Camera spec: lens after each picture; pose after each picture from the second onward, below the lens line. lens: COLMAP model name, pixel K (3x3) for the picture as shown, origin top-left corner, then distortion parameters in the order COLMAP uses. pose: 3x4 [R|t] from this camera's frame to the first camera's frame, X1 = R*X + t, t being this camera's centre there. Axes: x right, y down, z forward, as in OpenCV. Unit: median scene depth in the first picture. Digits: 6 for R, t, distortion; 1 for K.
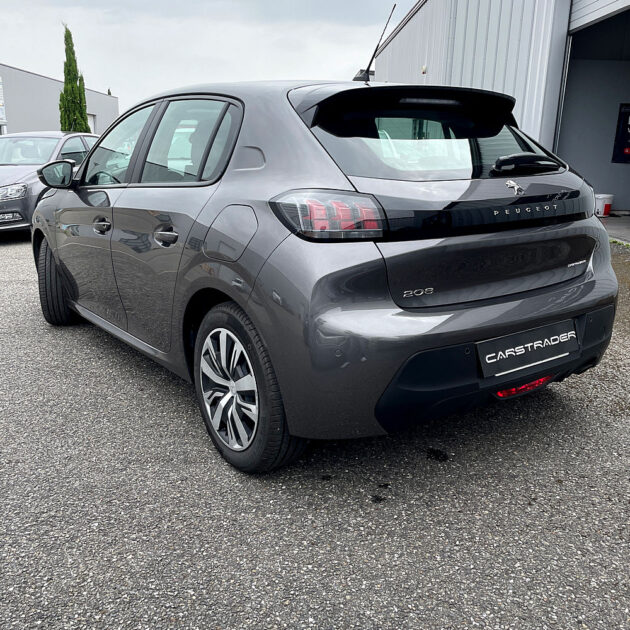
lens RADIAL K [[641.1, 0, 315.0], [0, 641.1, 315.0], [0, 0, 1]] dist [0.095799, -0.128404]
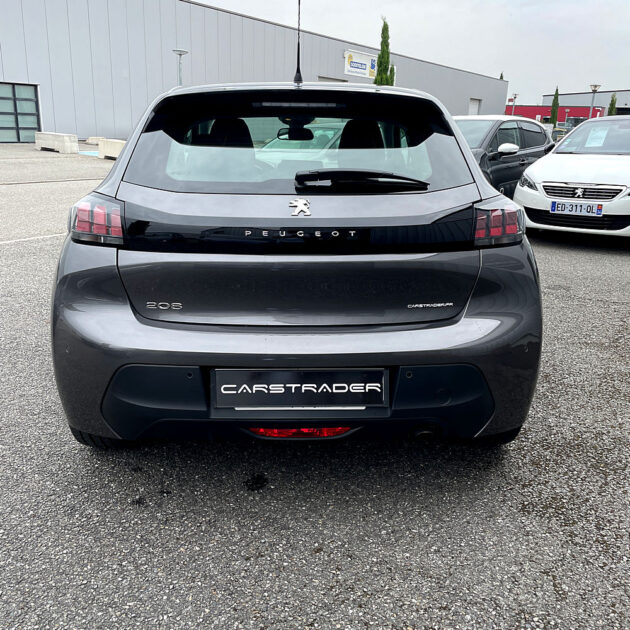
lens RADIAL K [[641.1, 0, 315.0], [0, 641.1, 315.0], [0, 0, 1]] dist [0.095799, -0.128404]
pose [[0.835498, 0.165956, -0.523834, 0.787157], [-0.154195, 0.985808, 0.066379, -0.109969], [0.527415, 0.025313, 0.849230, 0.265622]]
